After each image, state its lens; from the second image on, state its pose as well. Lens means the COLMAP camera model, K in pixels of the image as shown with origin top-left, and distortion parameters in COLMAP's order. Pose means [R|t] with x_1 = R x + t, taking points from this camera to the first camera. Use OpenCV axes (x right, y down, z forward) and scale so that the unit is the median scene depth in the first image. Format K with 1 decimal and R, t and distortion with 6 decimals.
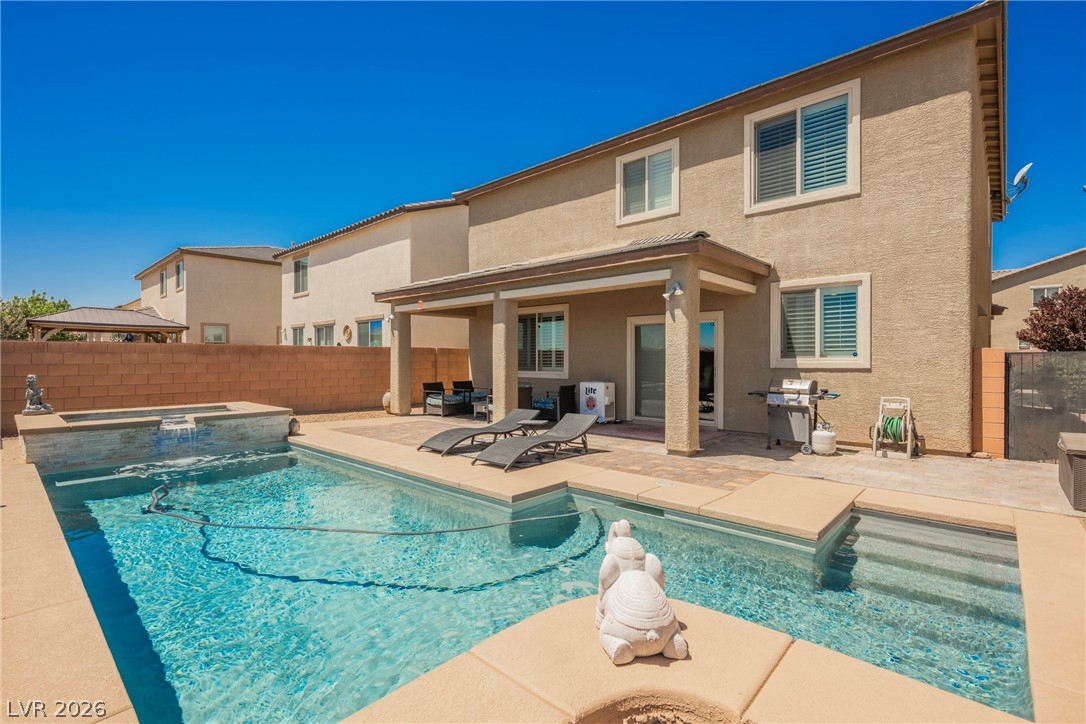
lens RADIAL K [[506.9, 0, 546.1], [0, 506.9, 363.2], [0, 0, 1]] dist [0.001070, 0.000034]
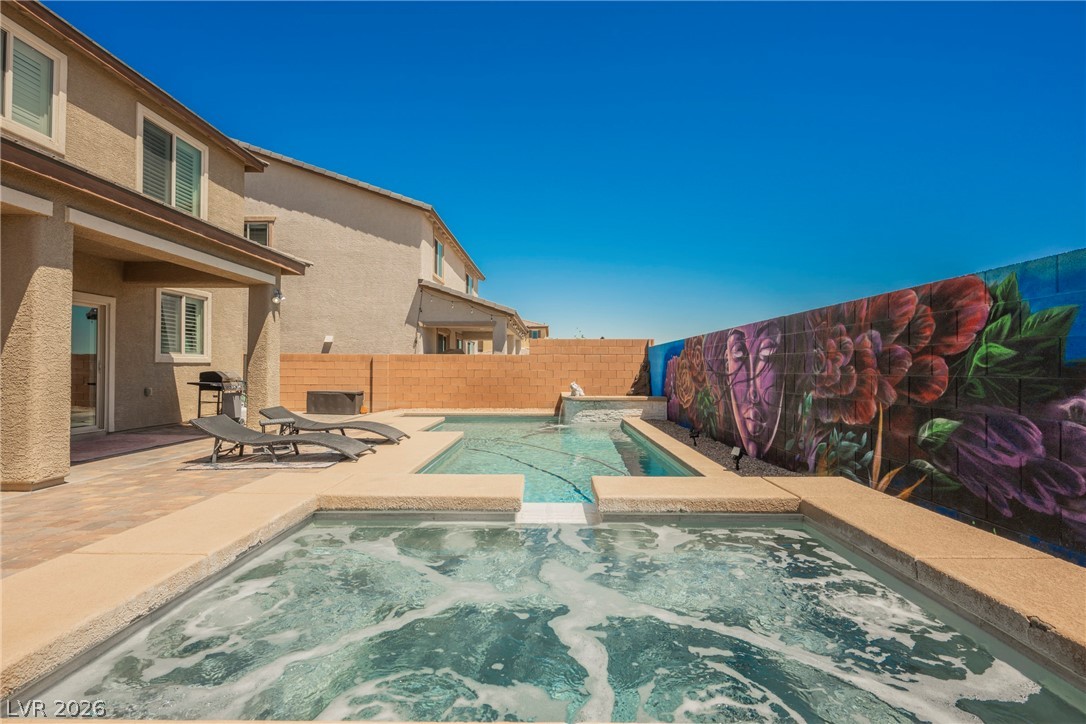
lens RADIAL K [[500.9, 0, 547.2], [0, 500.9, 362.4], [0, 0, 1]] dist [-0.000151, -0.000059]
pose [[-0.667718, 0.008583, 0.744365, -0.718396], [0.003446, 0.999958, -0.008440, 0.017741], [-0.744406, -0.003071, -0.667720, 0.901756]]
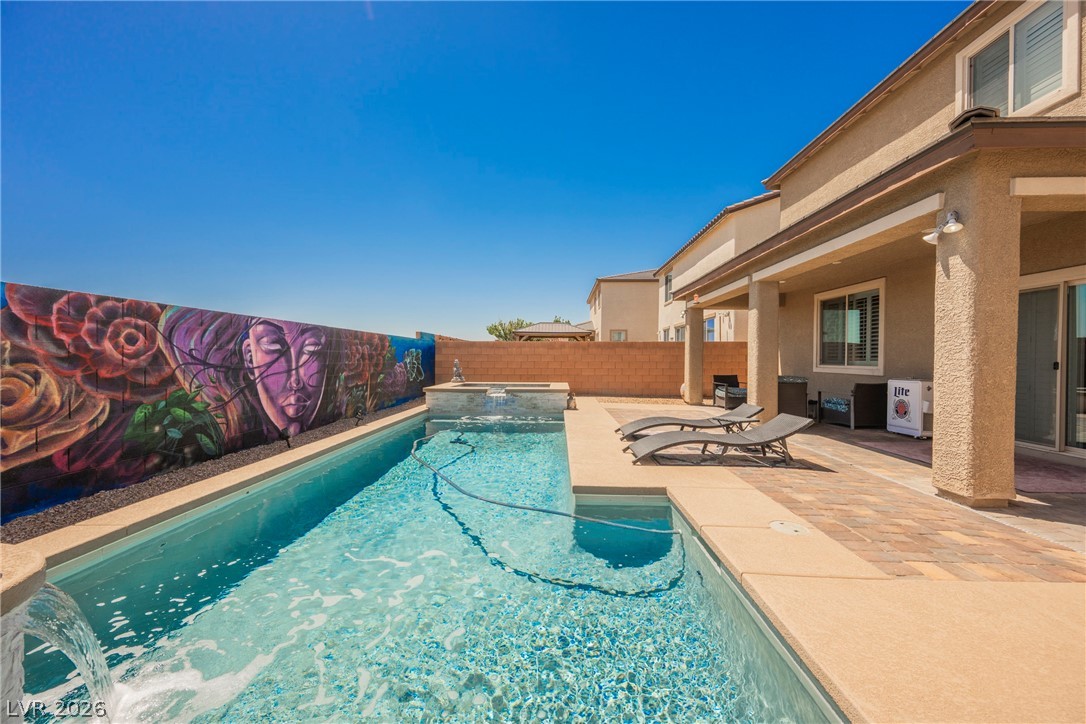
lens RADIAL K [[425.5, 0, 546.3], [0, 425.5, 363.6], [0, 0, 1]] dist [0.000071, -0.000031]
pose [[0.652176, 0.015513, -0.757909, 0.225220], [-0.013582, 0.999869, 0.008779, 0.015237], [0.757946, 0.004569, 0.652301, 0.212543]]
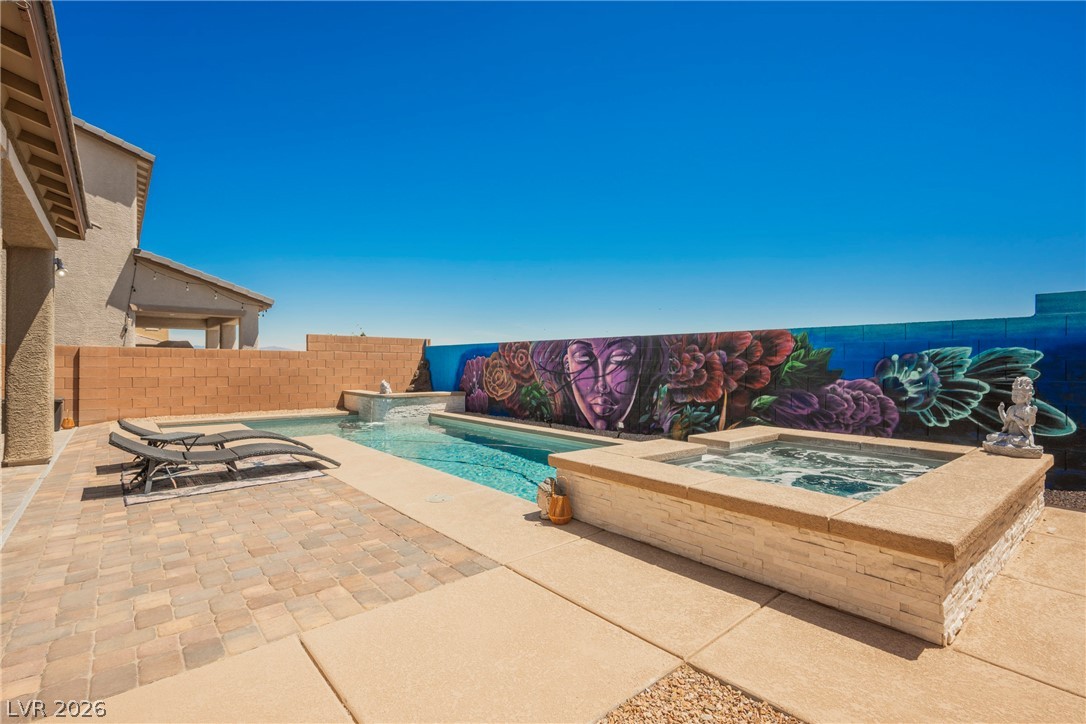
lens RADIAL K [[506.9, 0, 546.1], [0, 506.9, 363.2], [0, 0, 1]] dist [0.001070, 0.000034]
pose [[-0.991823, -0.006026, 0.127478, -0.458705], [-0.005560, 0.999977, 0.004010, 0.007815], [-0.127499, 0.003269, -0.991833, 1.191813]]
